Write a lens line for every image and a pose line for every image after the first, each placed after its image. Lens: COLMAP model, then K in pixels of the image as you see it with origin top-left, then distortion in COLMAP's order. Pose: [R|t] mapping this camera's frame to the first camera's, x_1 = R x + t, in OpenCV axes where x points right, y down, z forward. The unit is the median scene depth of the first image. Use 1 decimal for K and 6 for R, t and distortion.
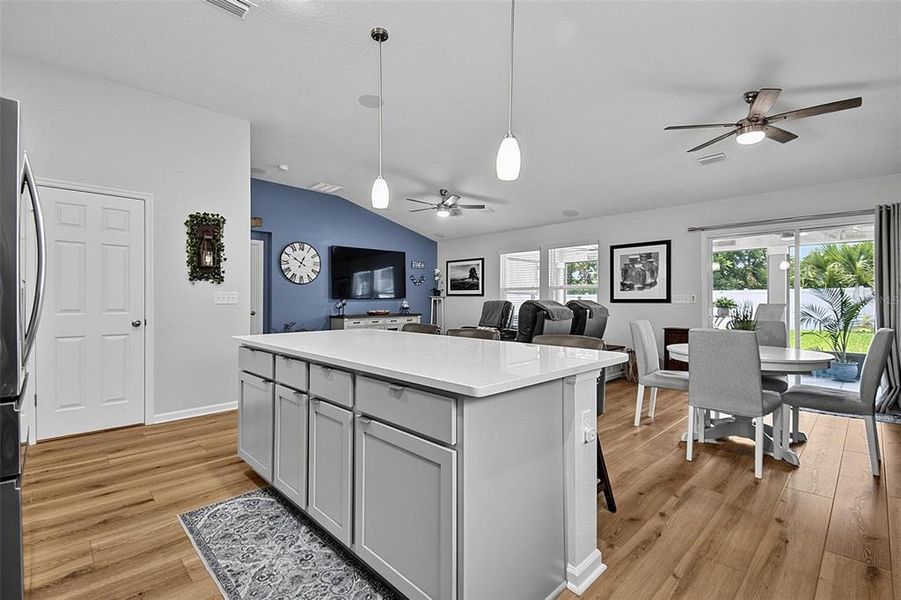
lens RADIAL K [[415.7, 0, 450.7], [0, 415.7, 299.5], [0, 0, 1]] dist [0.047196, -0.030716]
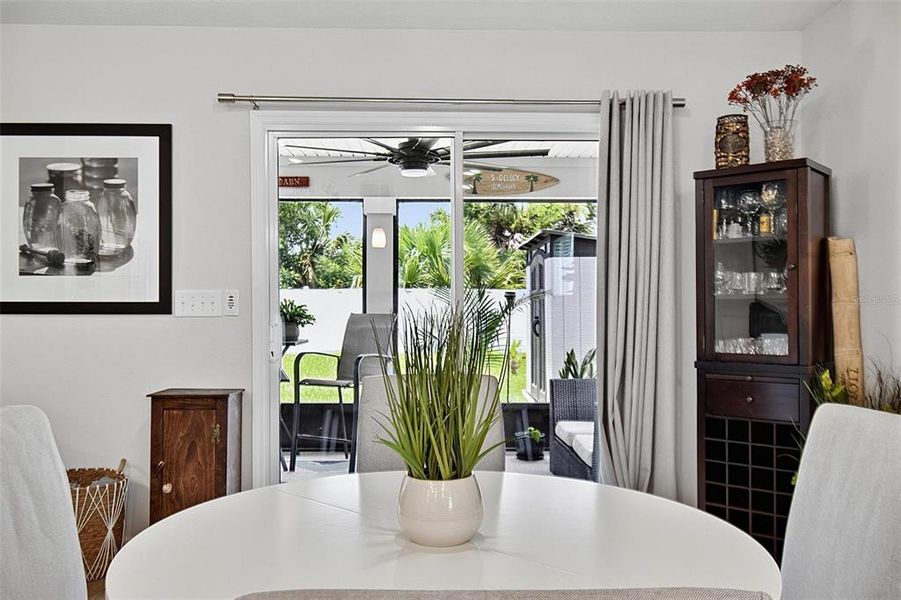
lens RADIAL K [[760.2, 0, 446.1], [0, 760.2, 303.9], [0, 0, 1]] dist [0.001516, -0.000242]
pose [[0.693046, 0.003710, 0.720884, 0.217492], [-0.002864, 0.999993, -0.002393, 0.000842], [-0.720888, -0.000406, 0.693051, 0.385345]]
